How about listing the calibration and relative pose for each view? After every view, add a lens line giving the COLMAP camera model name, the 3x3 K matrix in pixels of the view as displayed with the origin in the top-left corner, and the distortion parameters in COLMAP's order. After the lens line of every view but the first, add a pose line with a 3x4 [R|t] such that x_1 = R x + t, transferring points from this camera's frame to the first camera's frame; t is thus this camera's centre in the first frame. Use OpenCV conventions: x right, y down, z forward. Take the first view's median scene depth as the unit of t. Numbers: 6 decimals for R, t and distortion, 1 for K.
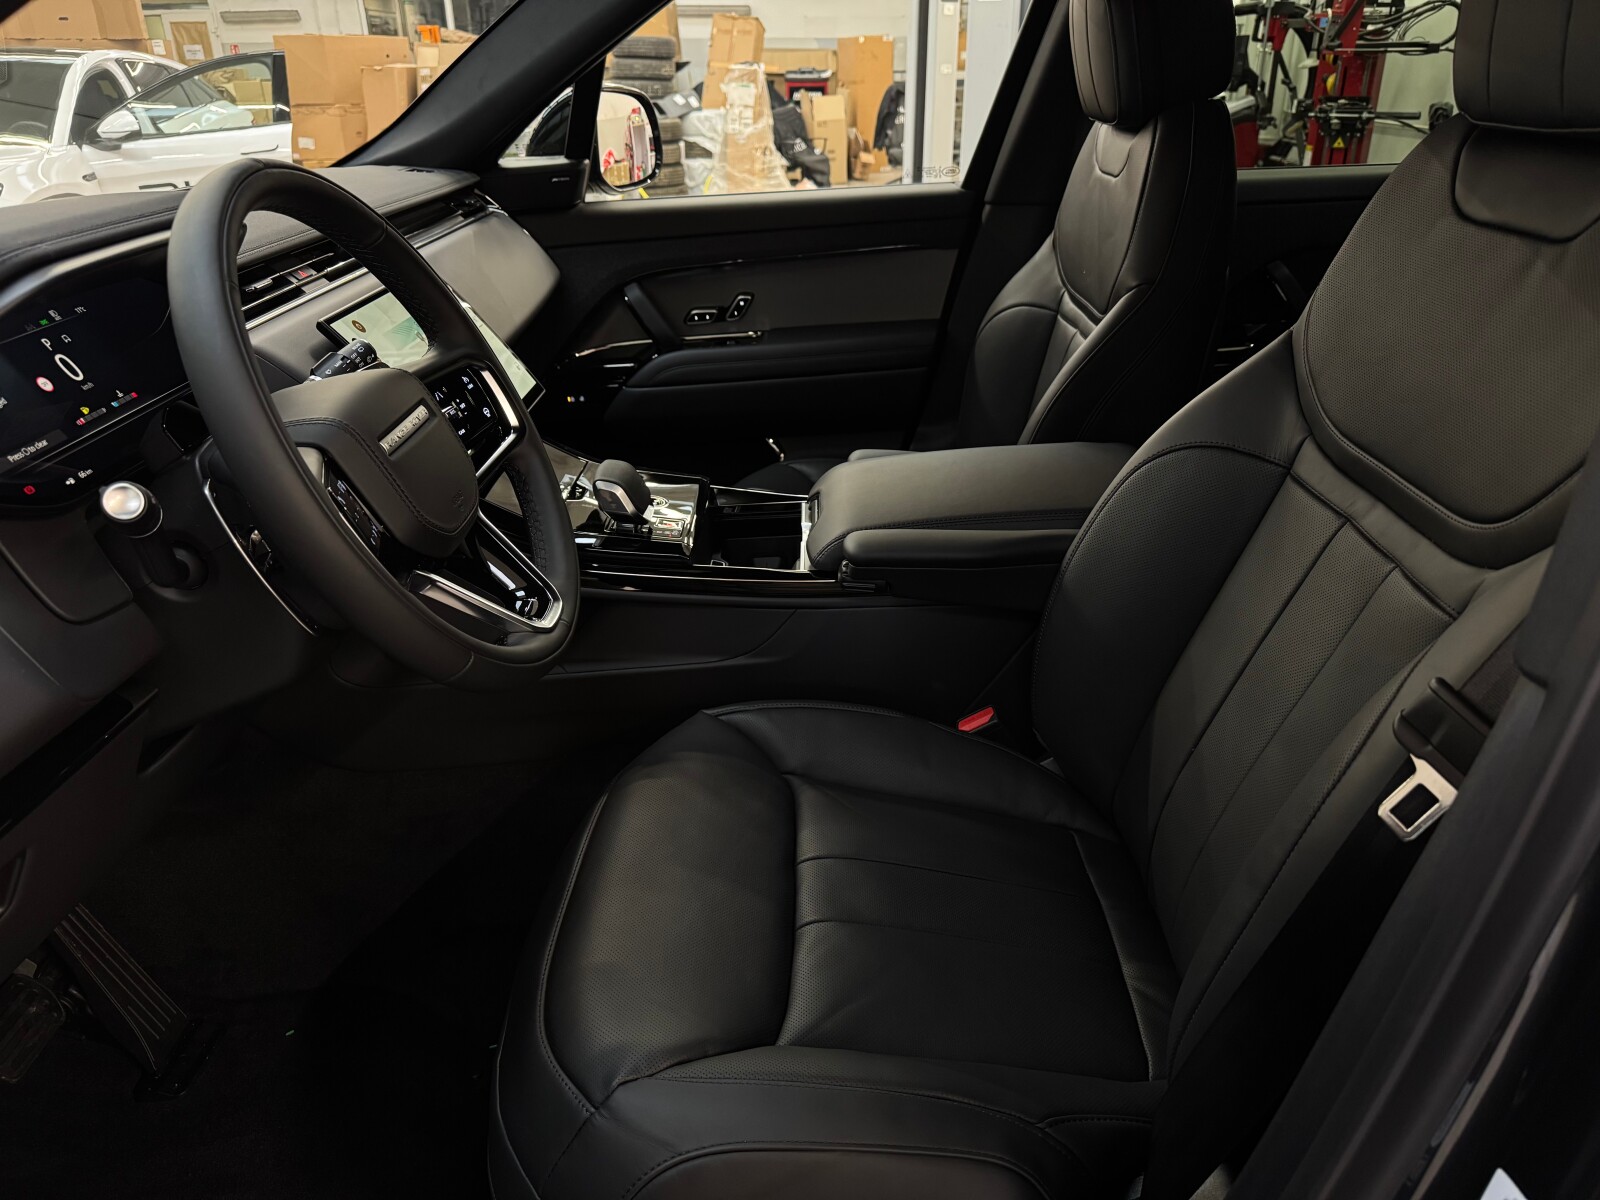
lens RADIAL K [[1113.7, 0, 800.0], [0, 1113.7, 600.0], [0, 0, 1]] dist [-0.000919, -0.045974]
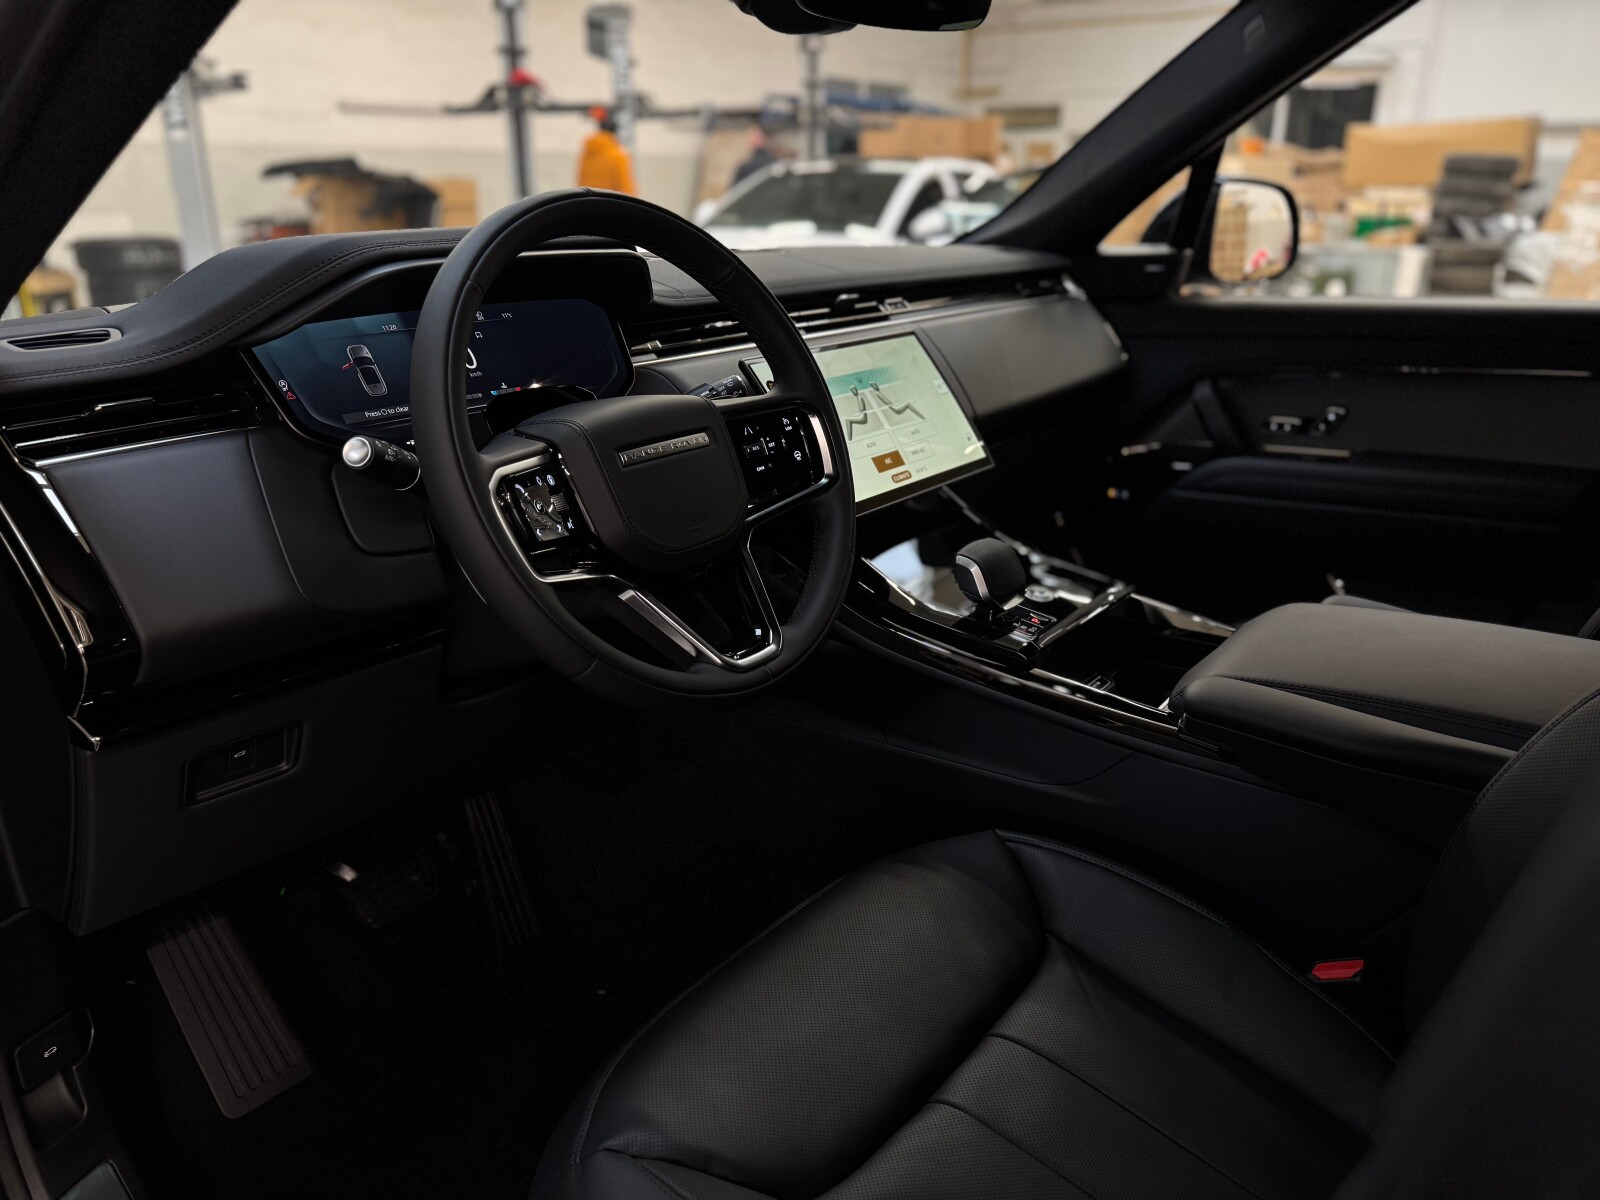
lens RADIAL K [[1113.7, 0, 800.0], [0, 1113.7, 600.0], [0, 0, 1]] dist [-0.000919, -0.045974]
pose [[0.778387, 0.211589, -0.591053, 0.269139], [-0.266394, 0.963847, -0.005783, -0.028949], [0.568461, 0.161955, 0.806612, 0.173852]]
